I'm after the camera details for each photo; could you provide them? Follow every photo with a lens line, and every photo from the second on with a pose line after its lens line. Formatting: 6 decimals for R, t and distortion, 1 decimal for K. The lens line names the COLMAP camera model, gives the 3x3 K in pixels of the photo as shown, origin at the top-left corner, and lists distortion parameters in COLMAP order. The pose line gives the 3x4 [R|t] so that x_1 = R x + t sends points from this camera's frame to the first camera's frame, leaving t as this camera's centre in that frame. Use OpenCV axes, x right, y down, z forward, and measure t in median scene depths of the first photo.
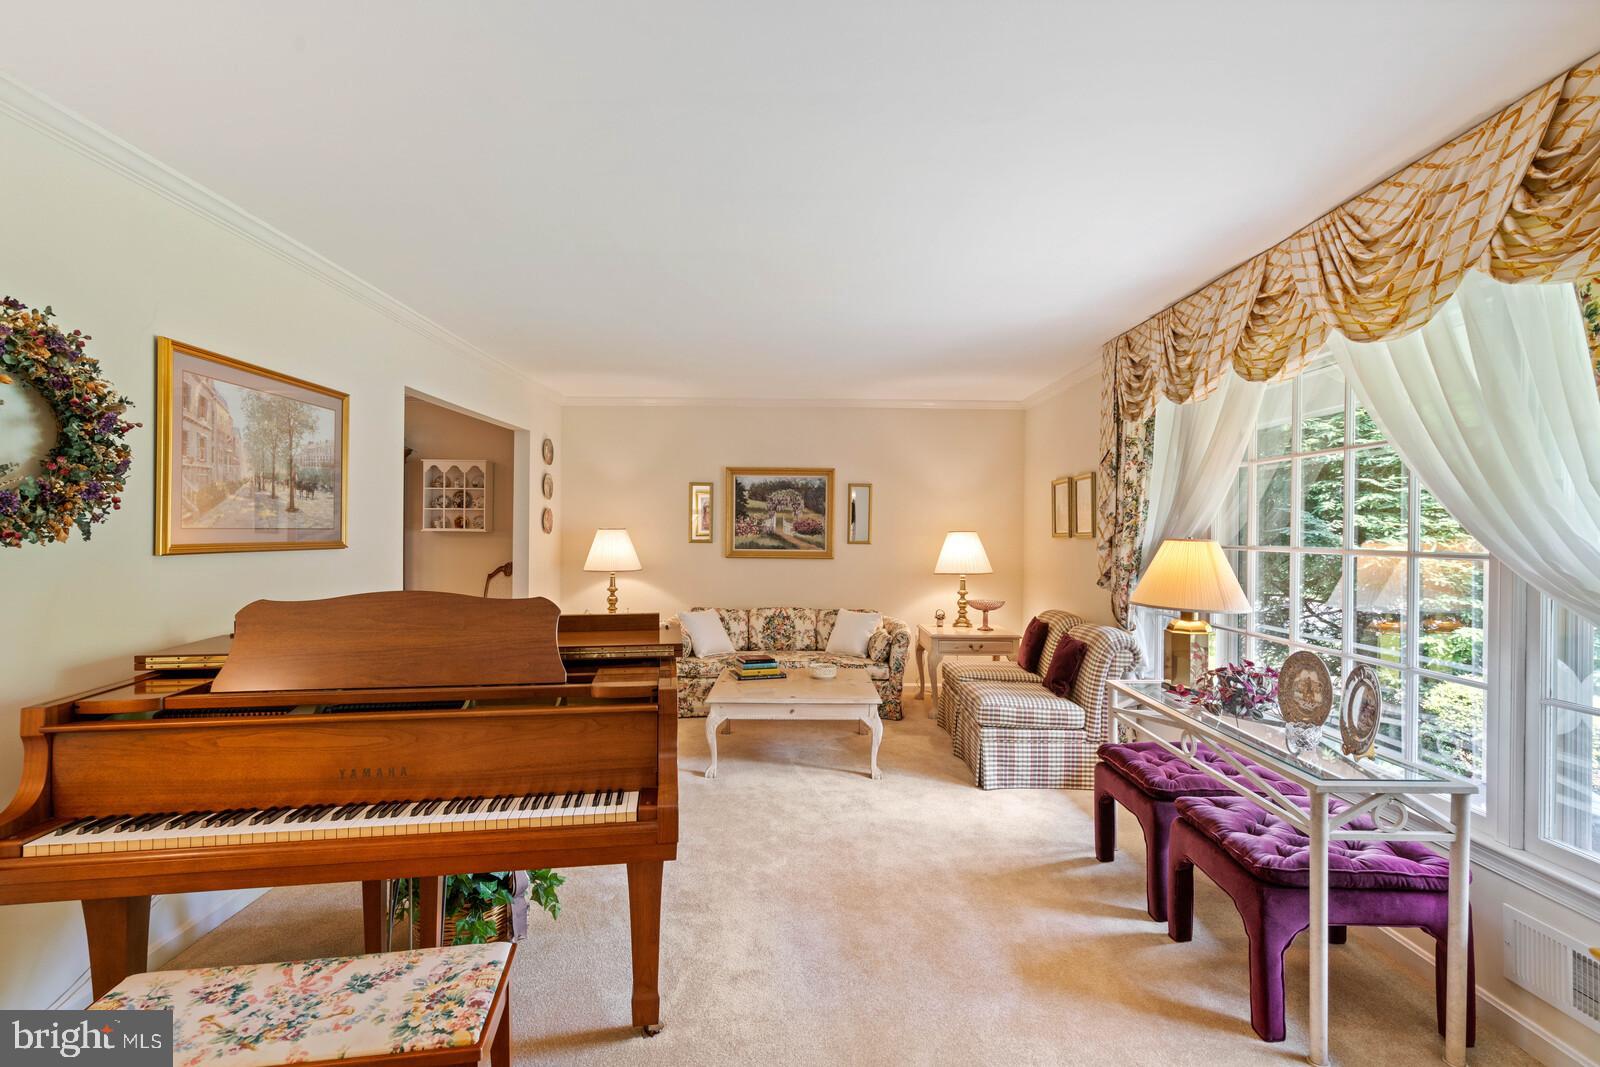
lens RADIAL K [[726.3, 0, 789.1], [0, 726.3, 539.7], [0, 0, 1]] dist [-0.007230, 0.002115]
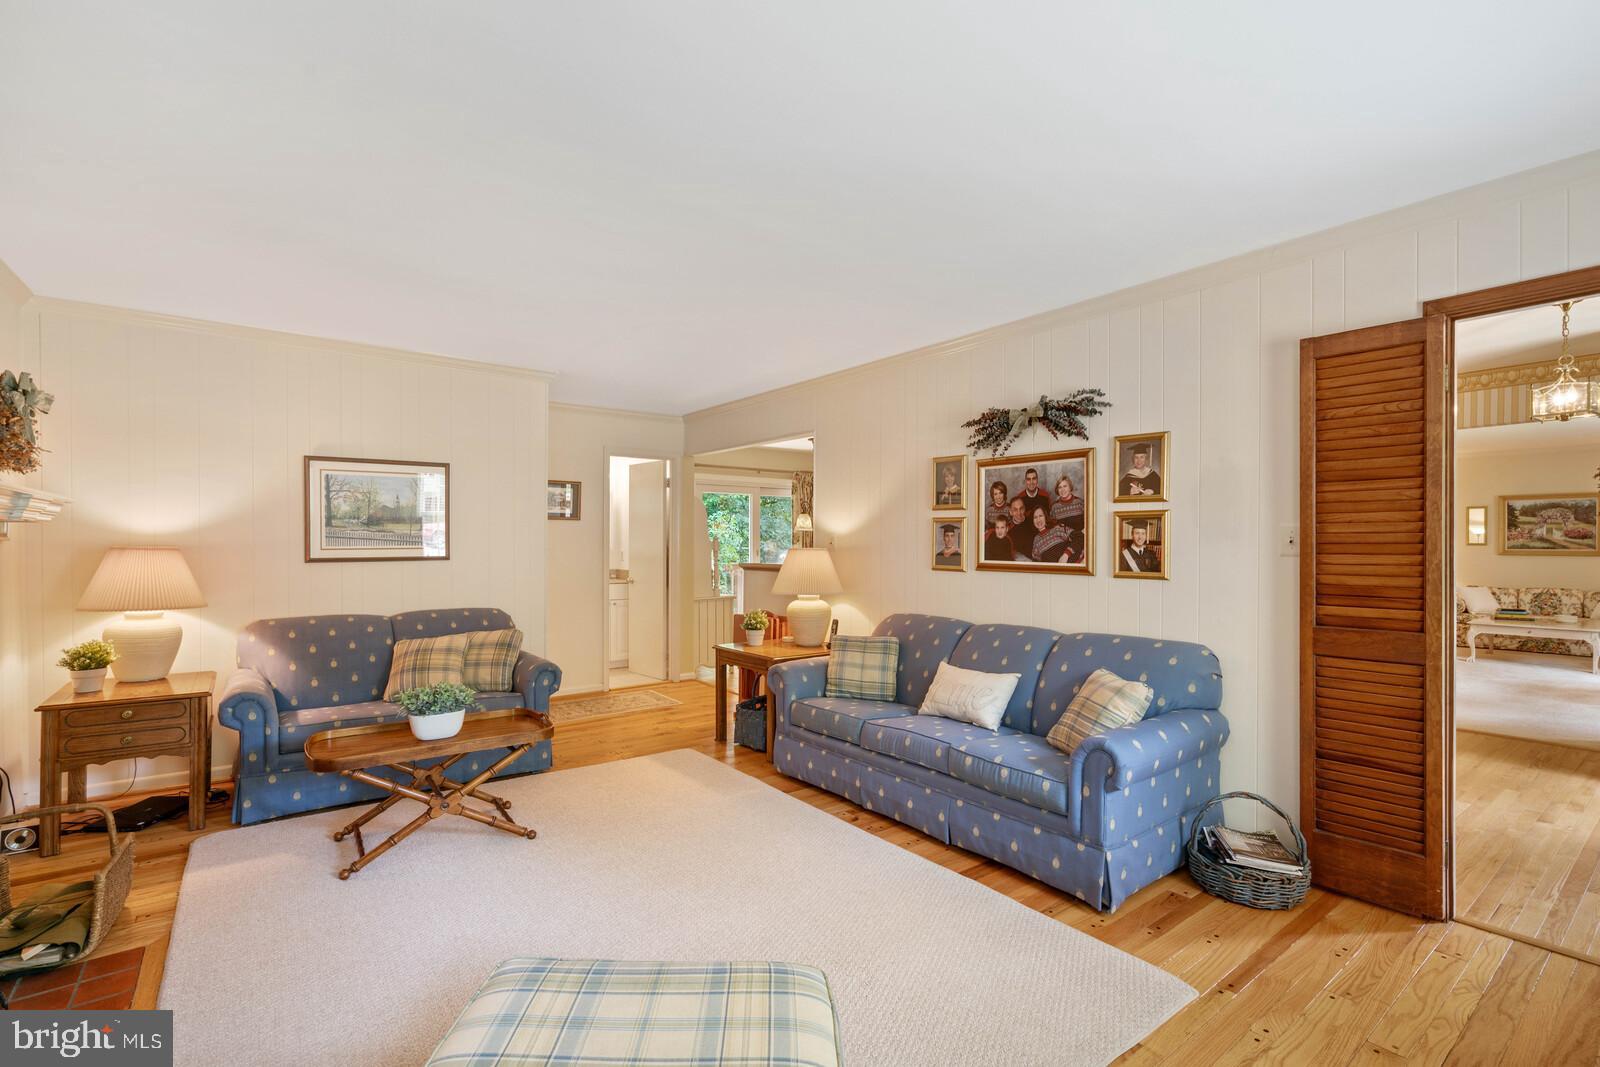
lens RADIAL K [[726.3, 0, 789.9], [0, 726.3, 545.4], [0, 0, 1]] dist [-0.007230, 0.002115]
pose [[0.601098, -0.006800, -0.799147, 0.231127], [0.004449, 0.999977, -0.005162, 0.006139], [0.799163, -0.000453, 0.601114, -1.105024]]
